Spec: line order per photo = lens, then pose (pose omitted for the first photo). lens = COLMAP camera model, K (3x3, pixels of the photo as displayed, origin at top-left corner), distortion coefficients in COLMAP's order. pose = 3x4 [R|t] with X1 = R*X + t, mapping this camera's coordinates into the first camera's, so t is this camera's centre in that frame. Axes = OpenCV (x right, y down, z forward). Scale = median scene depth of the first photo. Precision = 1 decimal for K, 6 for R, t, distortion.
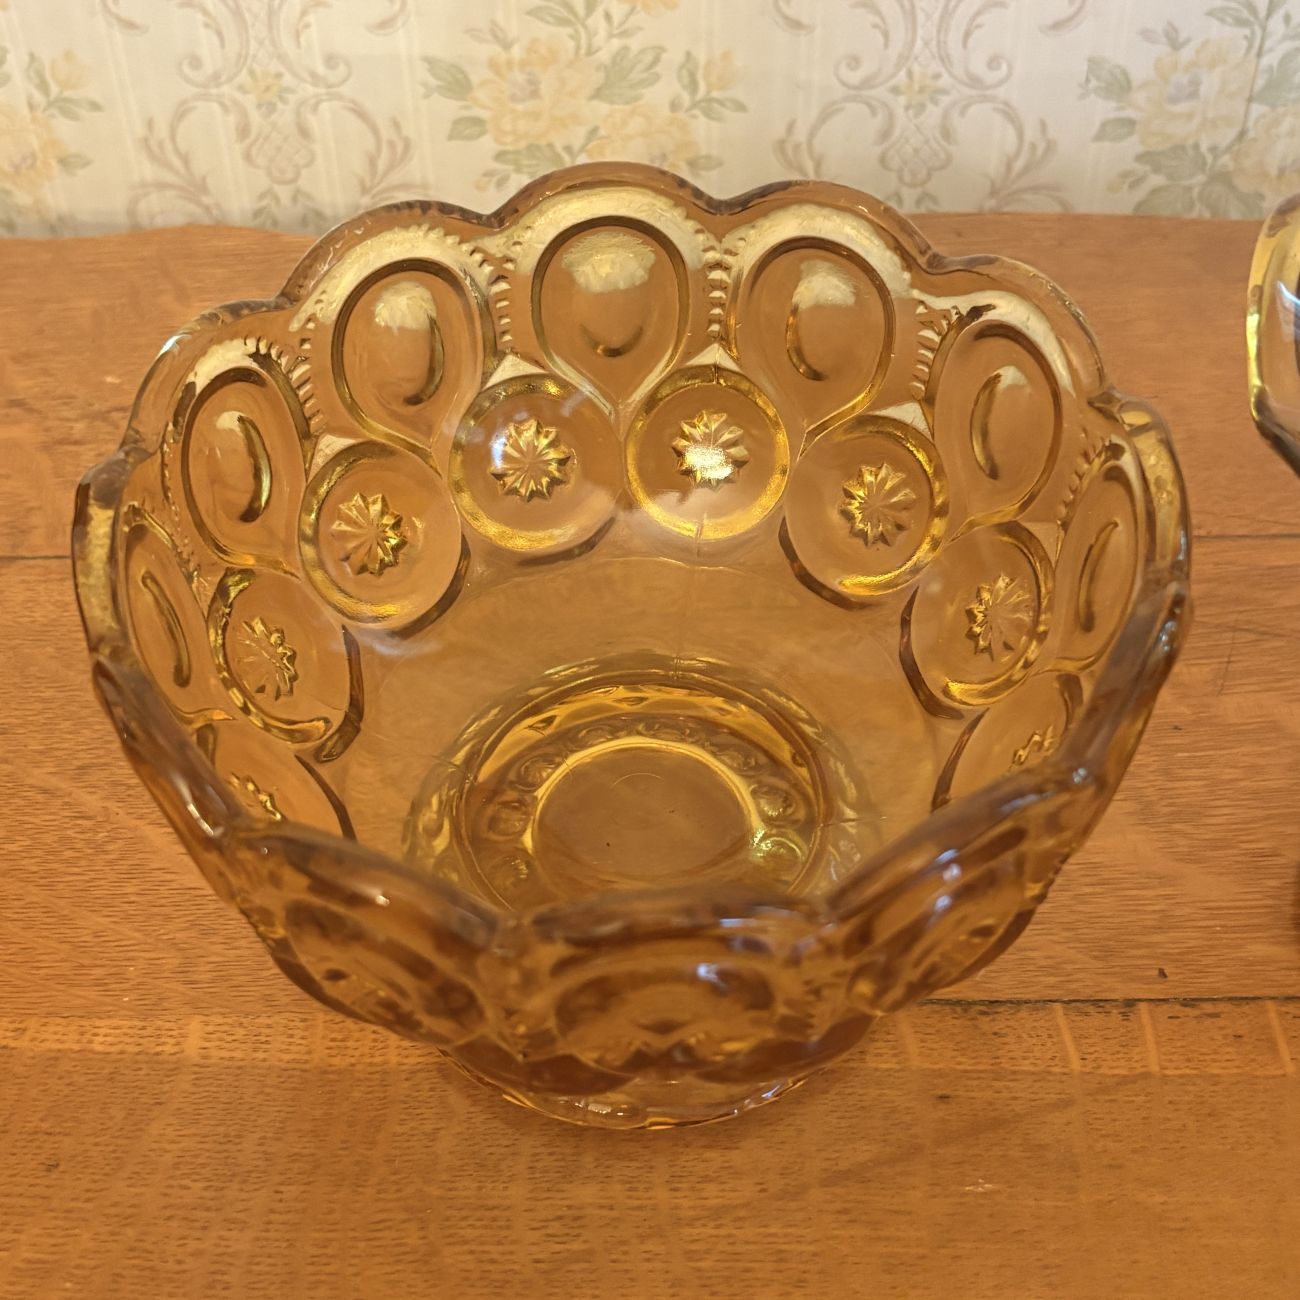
lens RADIAL K [[1982.6, 0, 654.7], [0, 1982.6, 659.2], [0, 0, 1]] dist [0.003206, 0.000000]
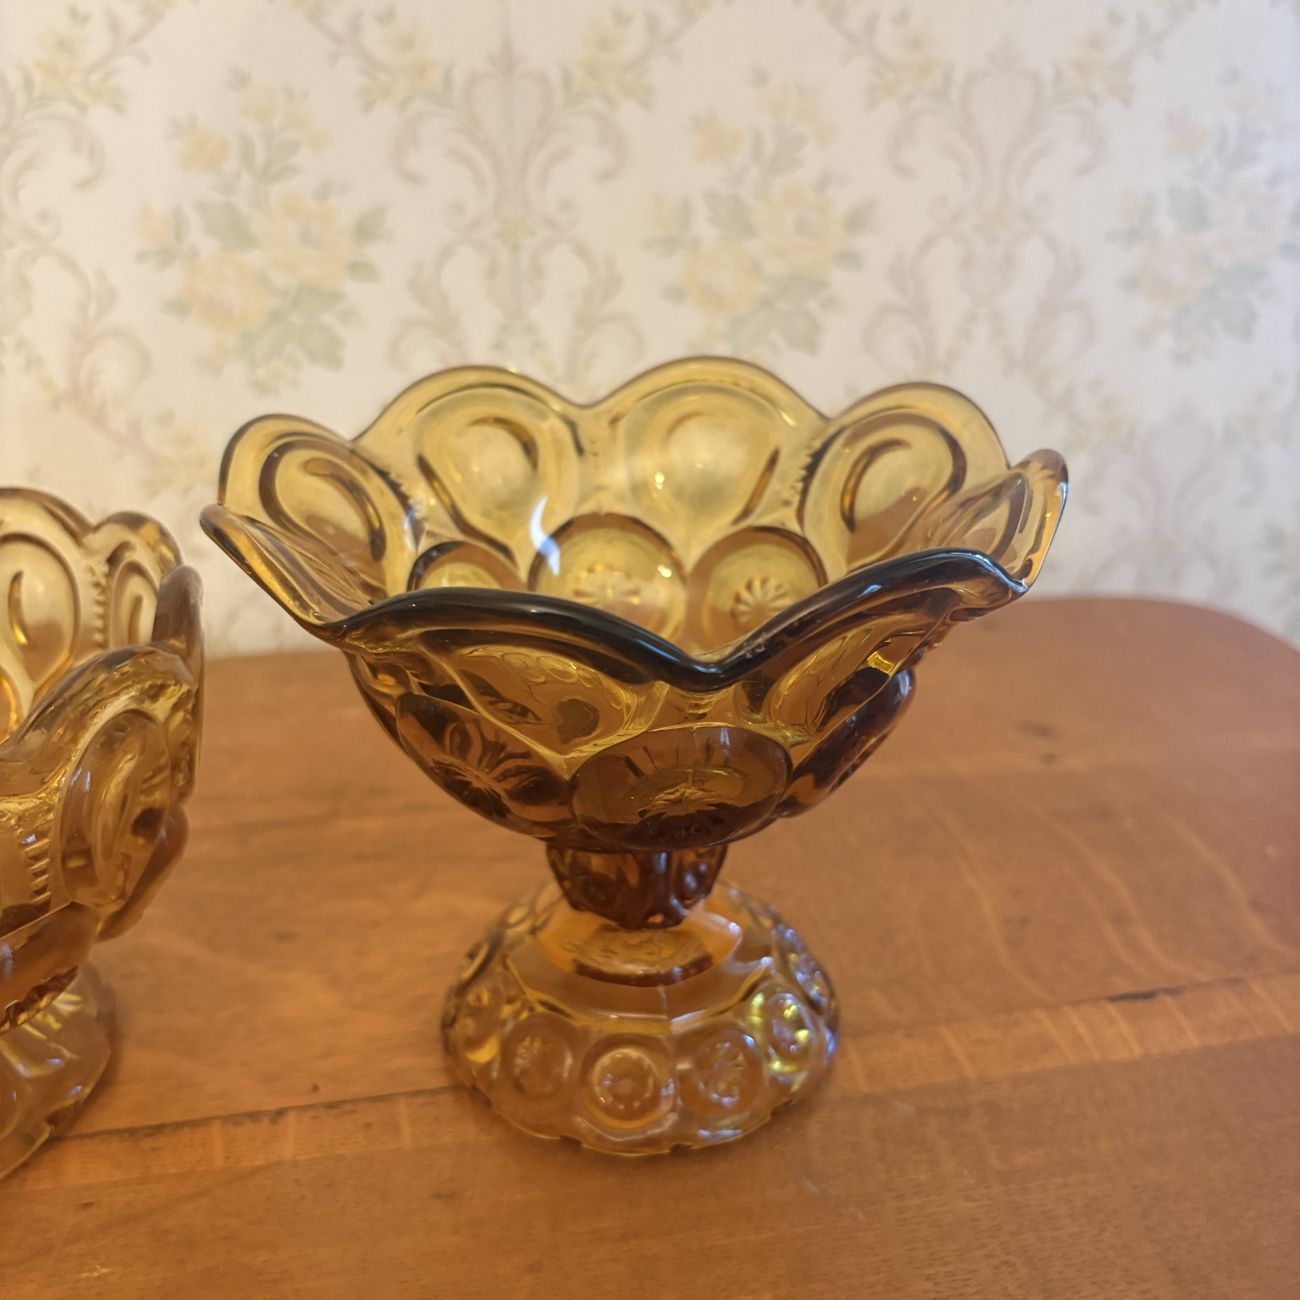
lens RADIAL K [[1358.8, 0, 650.0], [0, 1358.8, 665.8], [0, 0, 1]] dist [-0.013040, 0.000000]
pose [[0.979272, -0.059245, 0.193691, 0.312029], [0.129249, 0.919048, -0.372351, 0.255793], [-0.155951, 0.389667, 0.907656, 0.142369]]
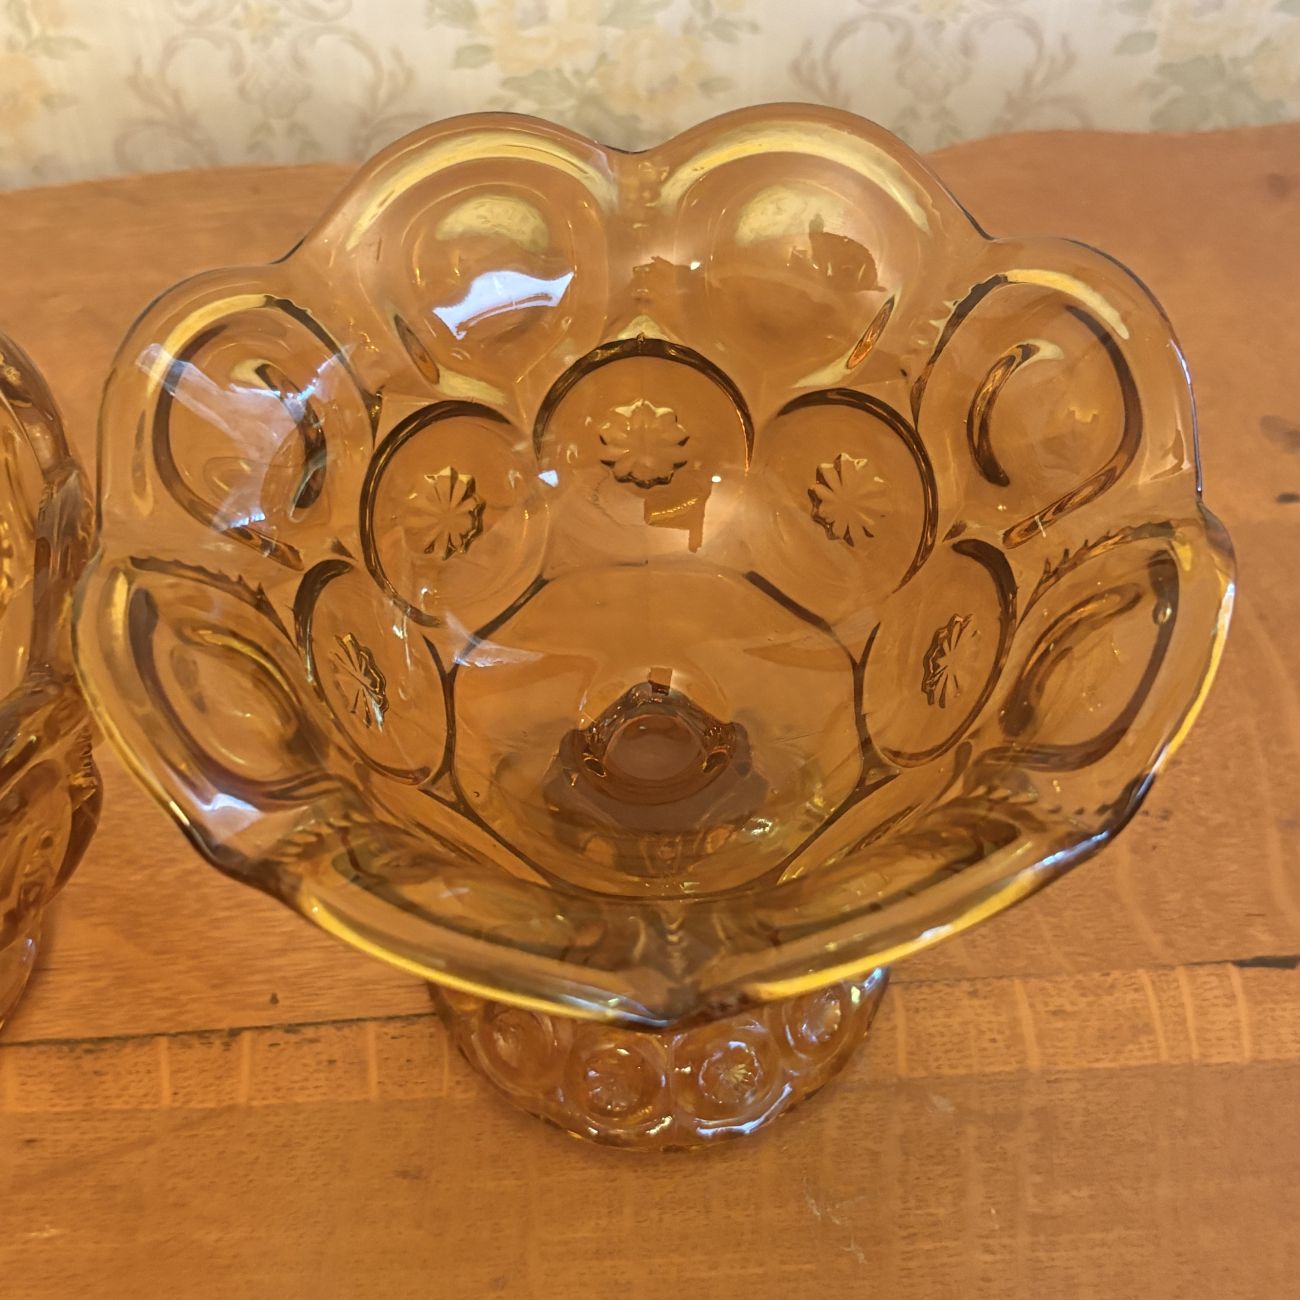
lens RADIAL K [[1982.6, 0, 646.5], [0, 1982.6, 648.8], [0, 0, 1]] dist [0.003206, 0.000000]
pose [[0.996498, -0.048569, 0.068059, 0.390408], [0.041366, 0.993767, 0.103521, -0.121111], [-0.072663, -0.100343, 0.992296, -0.014593]]
